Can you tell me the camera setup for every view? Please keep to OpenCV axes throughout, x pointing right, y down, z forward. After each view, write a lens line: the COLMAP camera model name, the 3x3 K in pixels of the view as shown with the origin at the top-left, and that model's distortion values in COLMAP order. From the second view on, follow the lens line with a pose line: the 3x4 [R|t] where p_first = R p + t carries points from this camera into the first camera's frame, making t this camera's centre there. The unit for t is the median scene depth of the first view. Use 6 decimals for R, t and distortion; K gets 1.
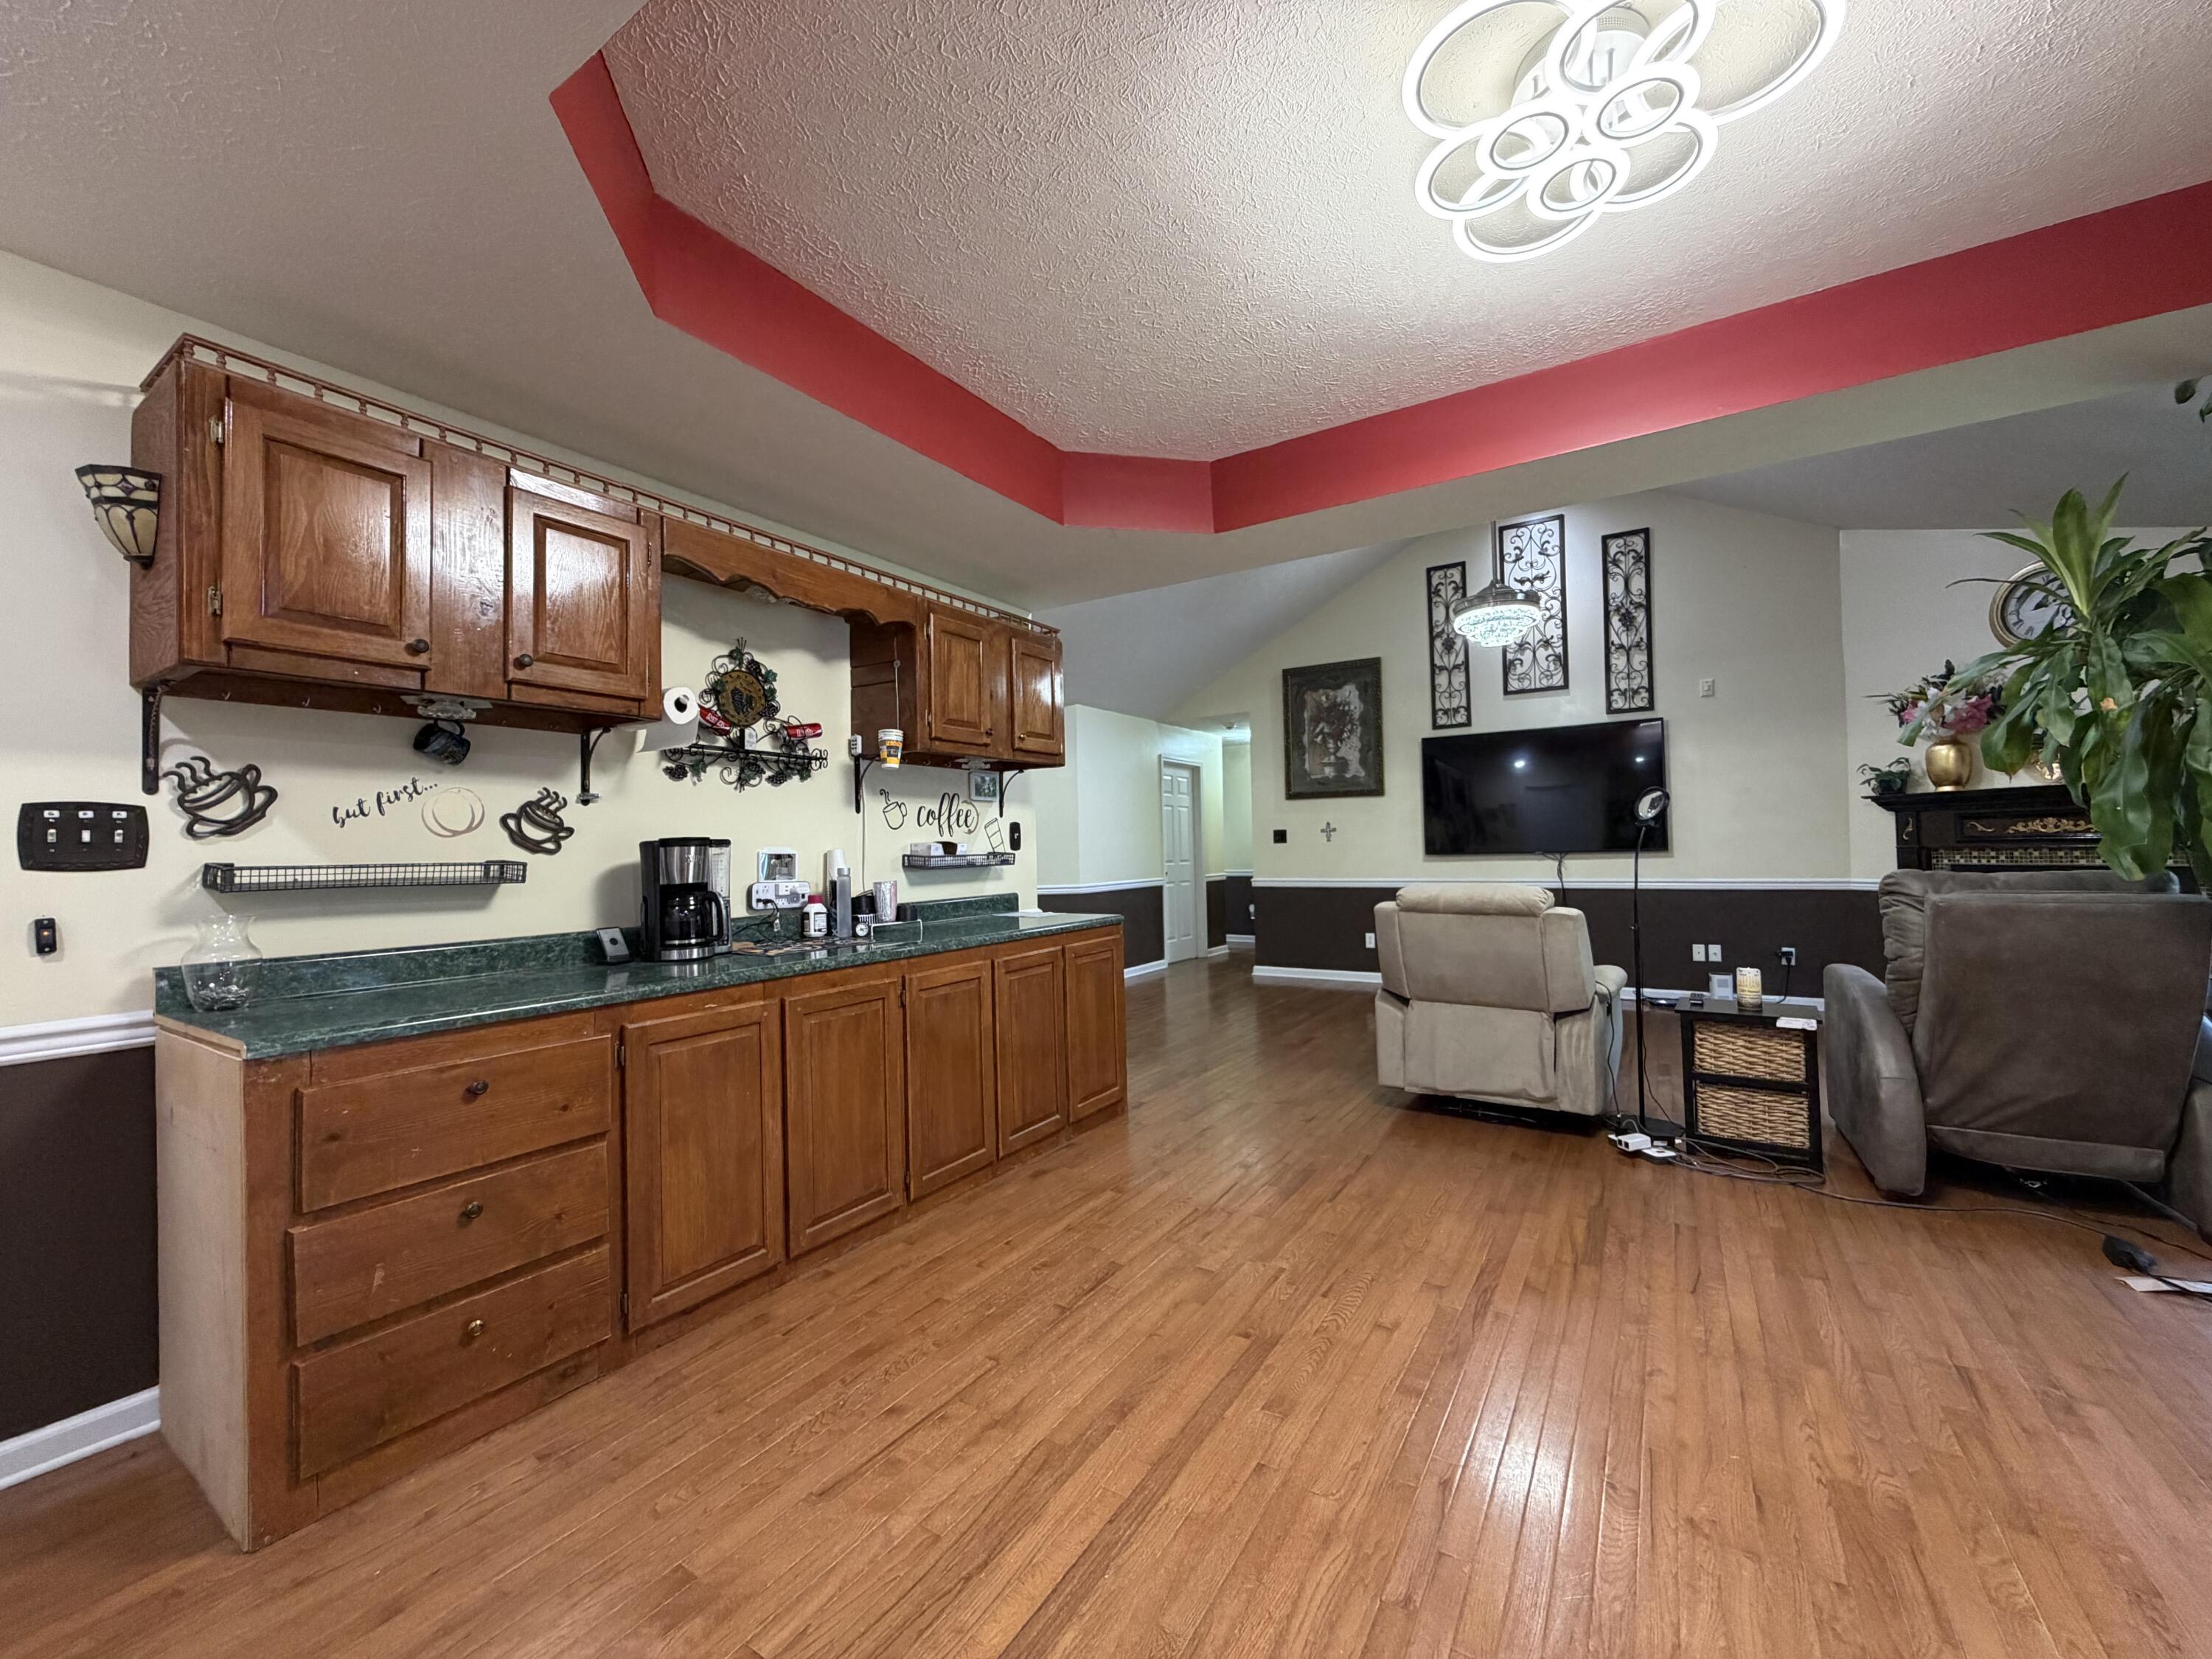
lens RADIAL K [[880.4, 0, 1100.6], [0, 880.4, 830.1], [0, 0, 1]] dist [-0.000812, 0.000253]
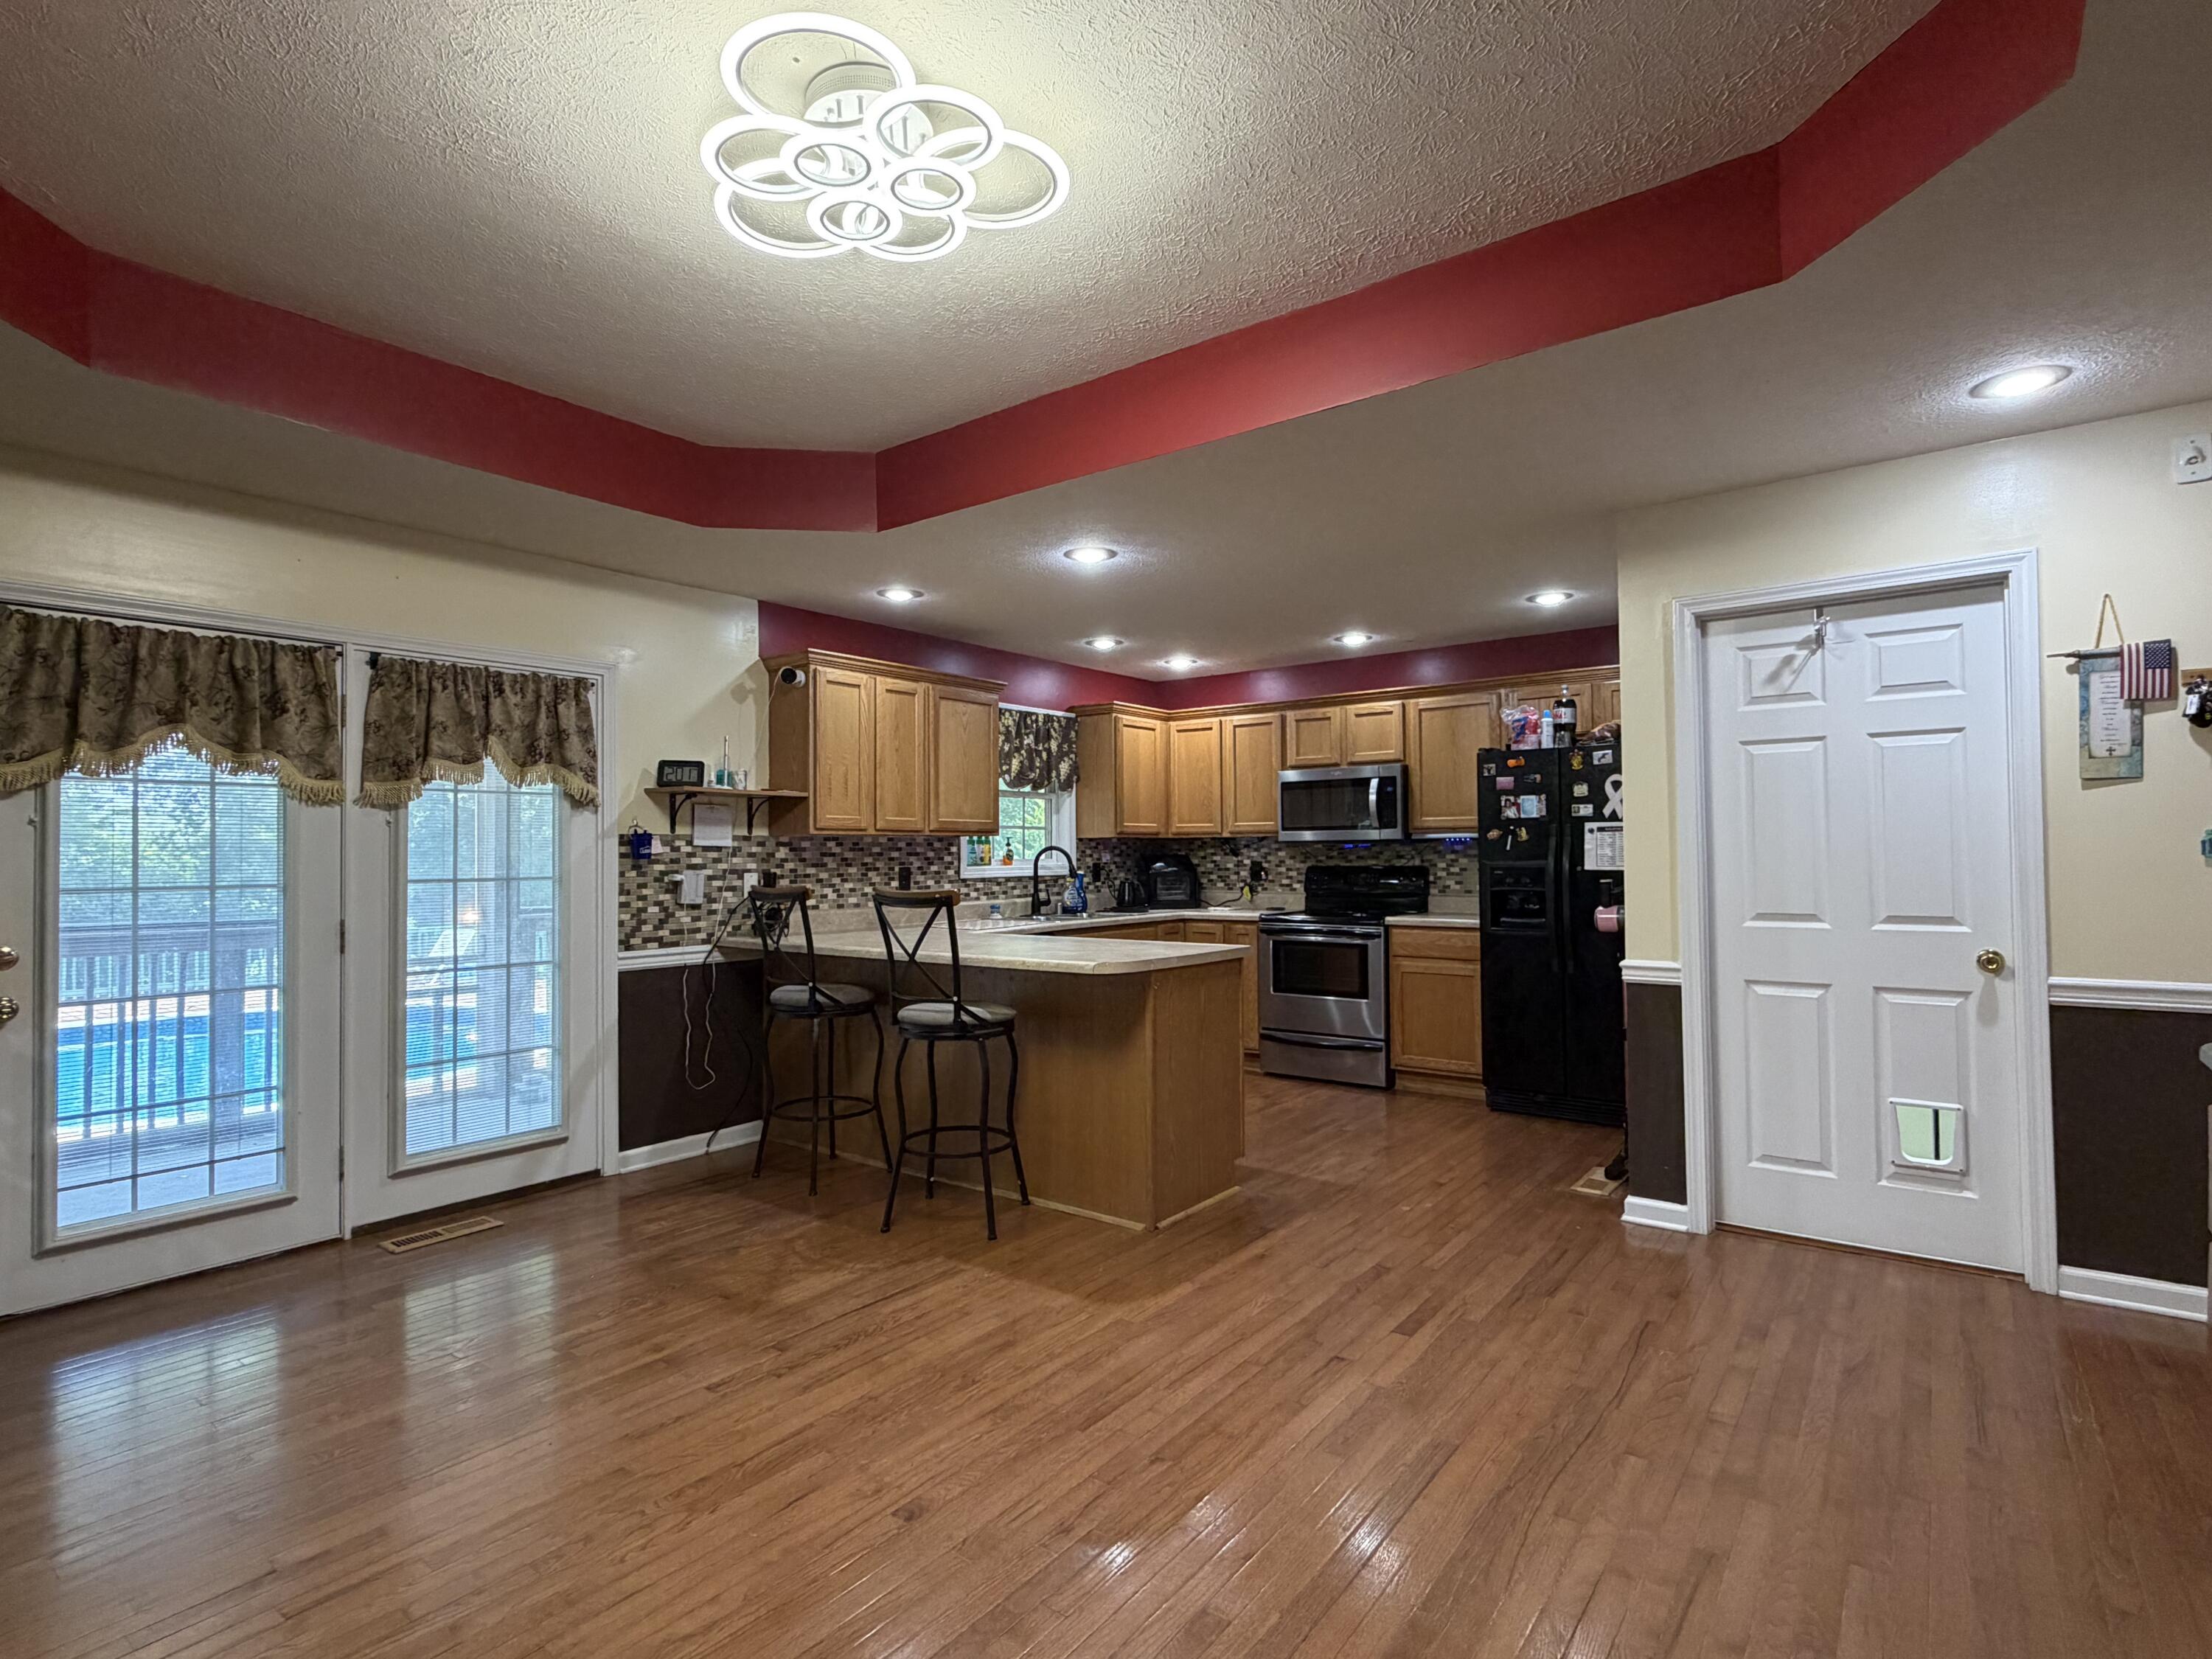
lens RADIAL K [[1105.7, 0, 1106.5], [0, 1105.7, 837.0], [0, 0, 1]] dist [0.003039, -0.001172]
pose [[-0.996208, 0.033652, 0.080233, 0.093144], [0.030585, 0.998765, -0.039151, 0.001785], [-0.081452, -0.036549, -0.996007, 0.979264]]
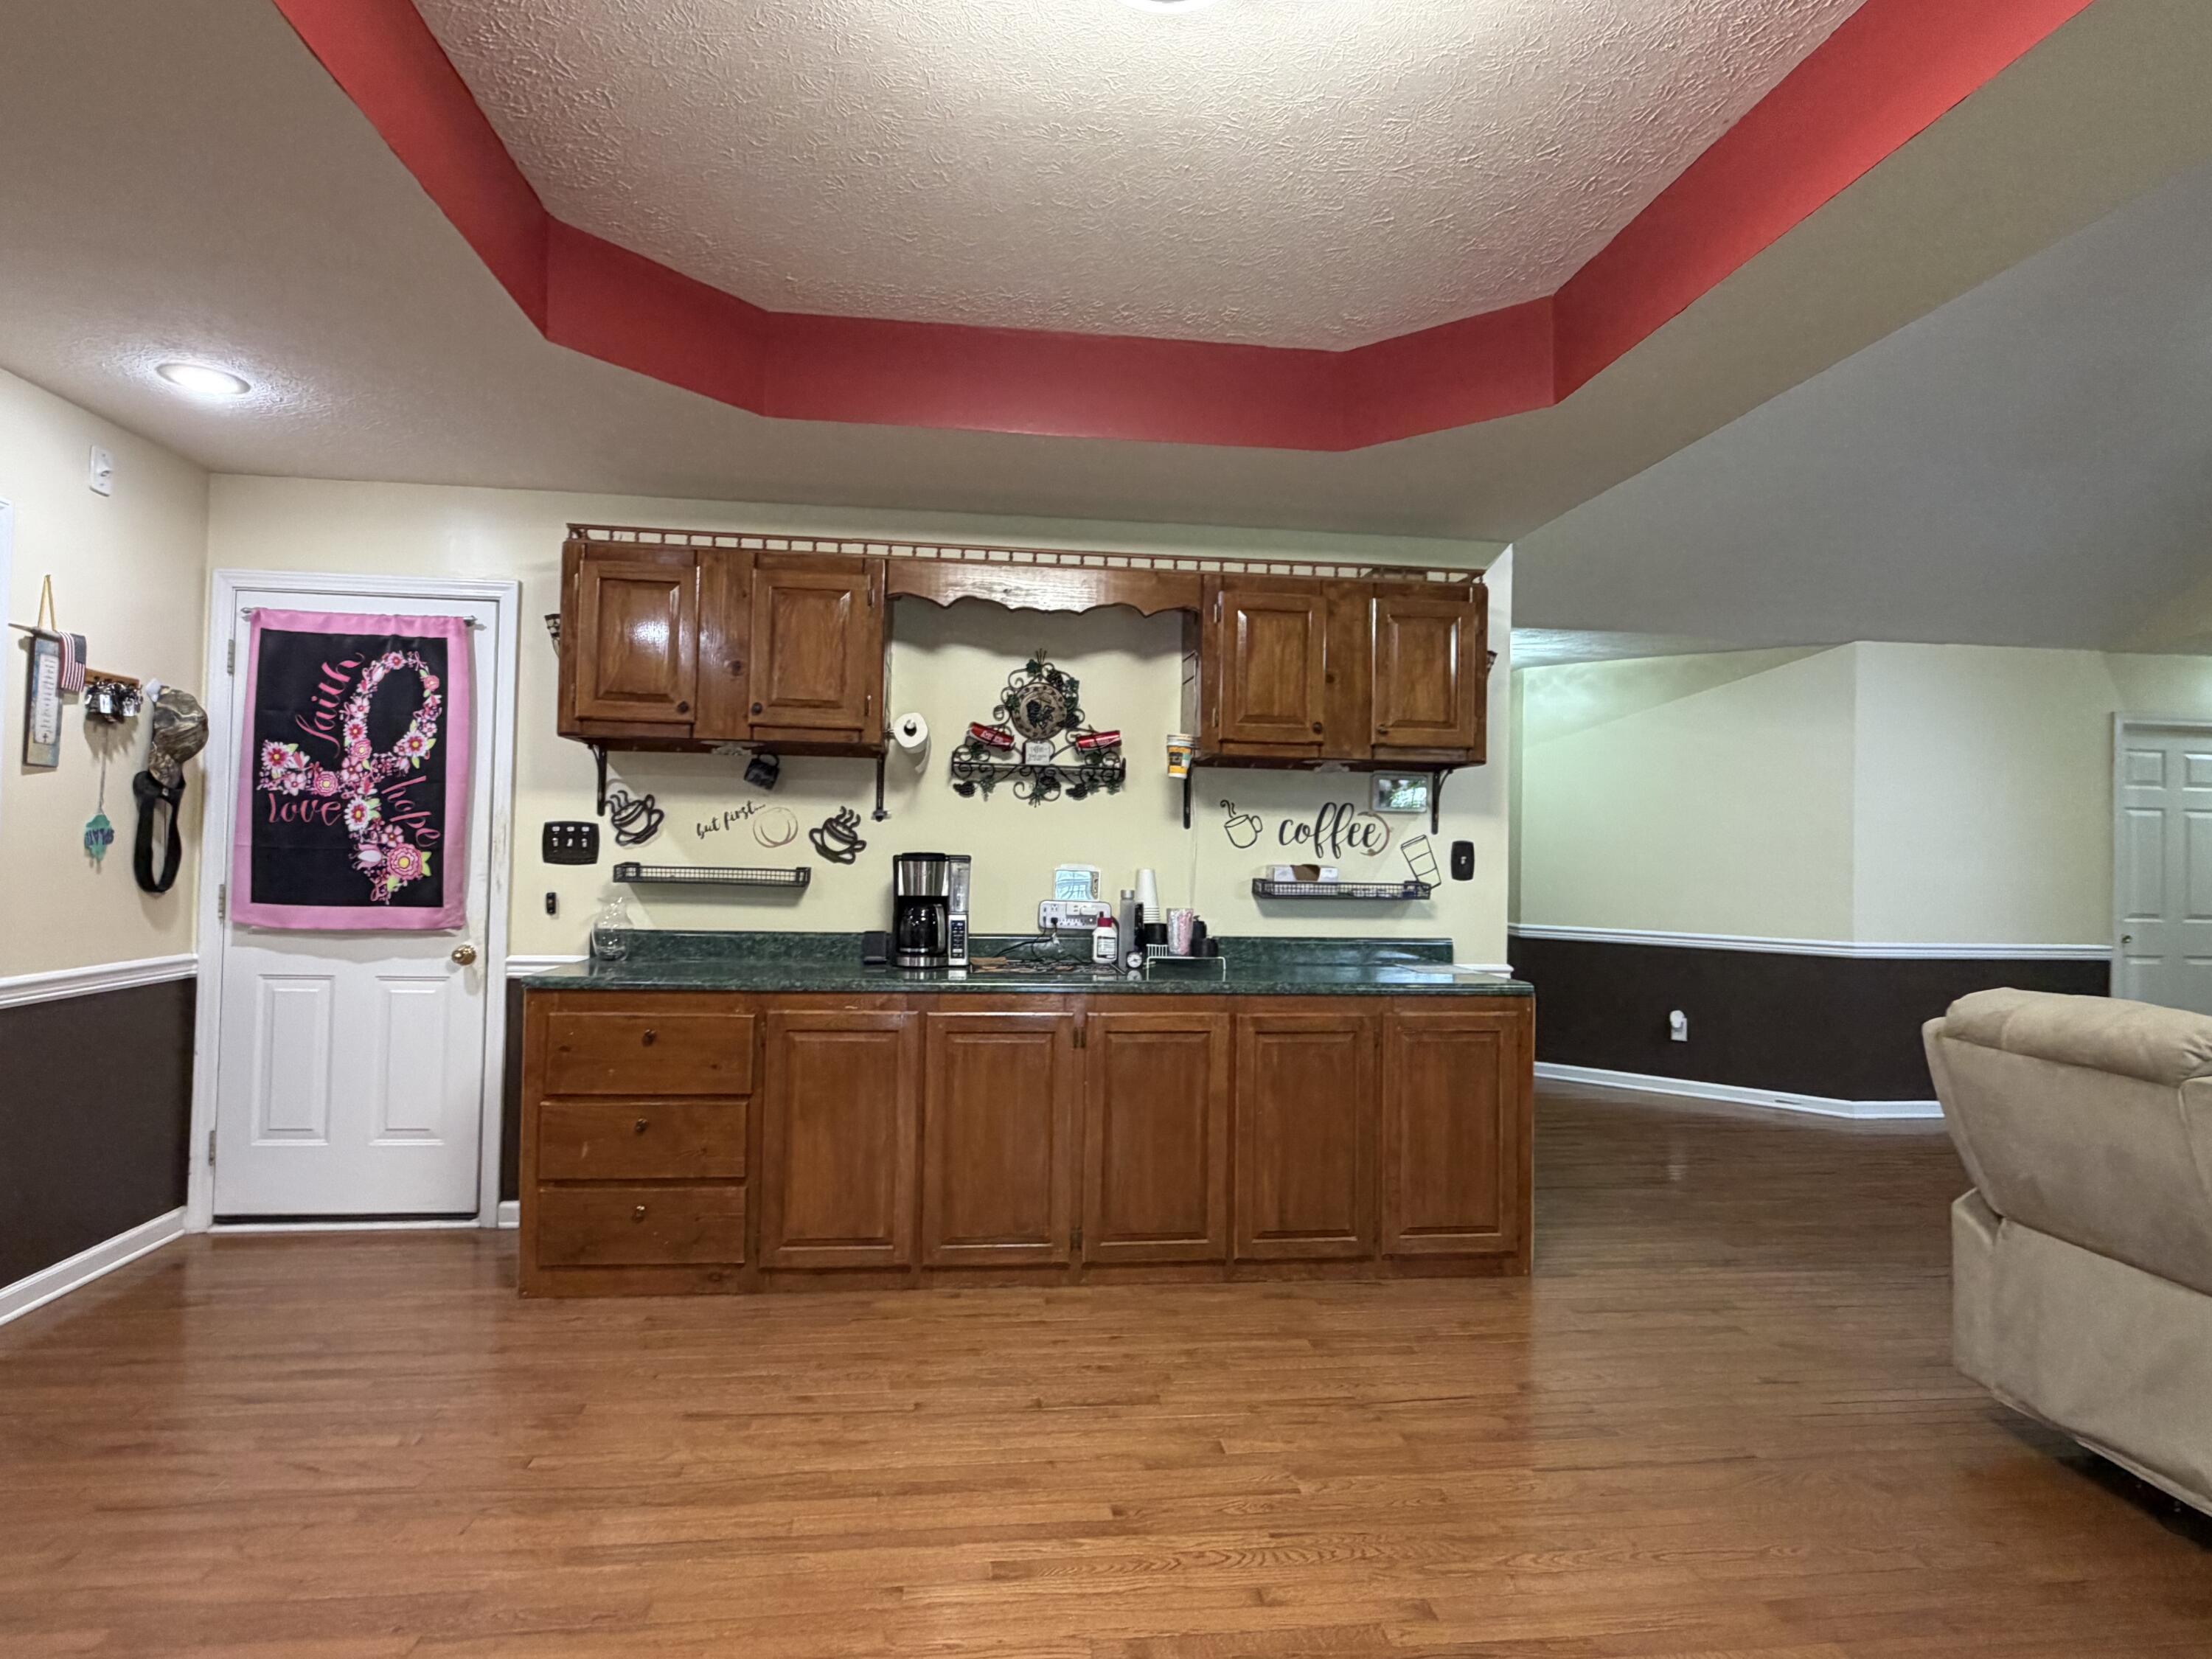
lens RADIAL K [[1195.3, 0, 1106.7], [0, 1195.3, 831.4], [0, 0, 1]] dist [-0.001650, 0.001033]
pose [[0.637648, 0.017894, -0.770120, 0.544928], [-0.017564, 0.999808, 0.008688, -0.023601], [0.770127, 0.007986, 0.637840, 0.173337]]
